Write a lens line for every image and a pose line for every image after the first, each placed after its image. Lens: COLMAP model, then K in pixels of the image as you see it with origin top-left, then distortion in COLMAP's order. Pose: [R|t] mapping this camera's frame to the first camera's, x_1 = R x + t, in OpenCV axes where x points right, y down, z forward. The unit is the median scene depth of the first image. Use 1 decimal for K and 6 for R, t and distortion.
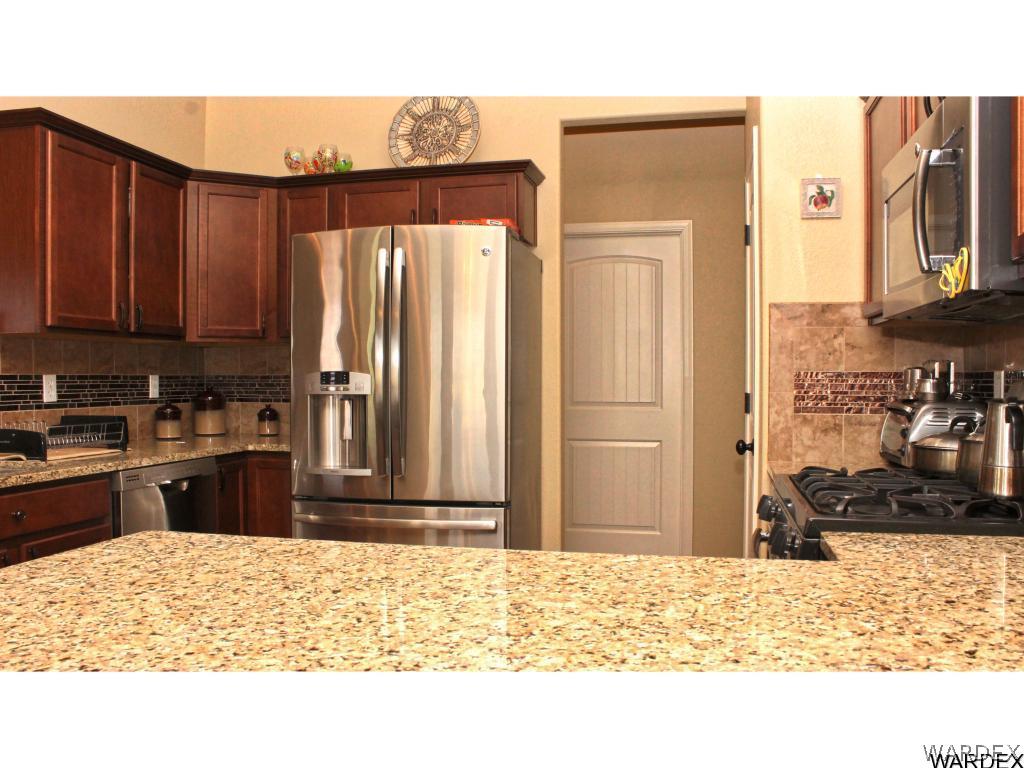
lens RADIAL K [[852.3, 0, 512.0], [0, 852.3, 384.0], [0, 0, 1]] dist [-0.162888, 0.153651]
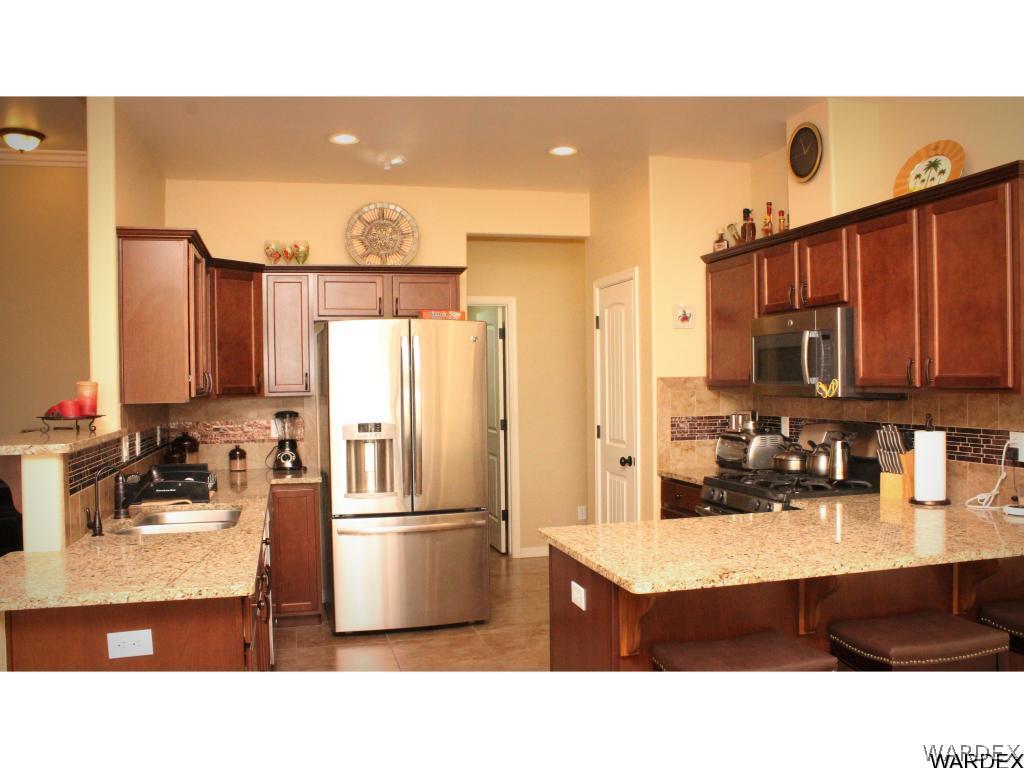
lens RADIAL K [[852.3, 0, 512.0], [0, 852.3, 384.0], [0, 0, 1]] dist [-0.162888, 0.153651]
pose [[0.884417, -0.014948, 0.466458, -0.773531], [0.017562, 0.999845, -0.001258, -0.086878], [-0.466367, 0.009305, 0.884542, -0.399159]]
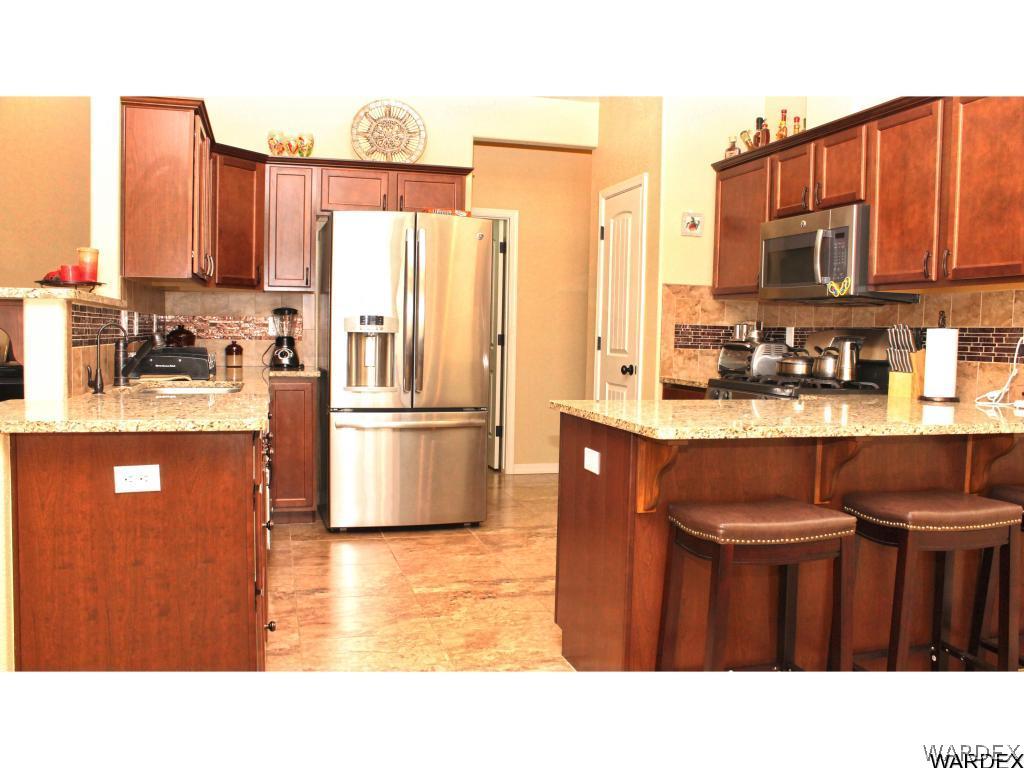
lens RADIAL K [[852.3, 0, 512.0], [0, 852.3, 384.0], [0, 0, 1]] dist [-0.162888, 0.153651]
pose [[0.875916, -0.009602, 0.482367, -0.799531], [-0.018684, 0.998377, 0.053801, 0.020727], [-0.482101, -0.056138, 0.874315, -0.366611]]
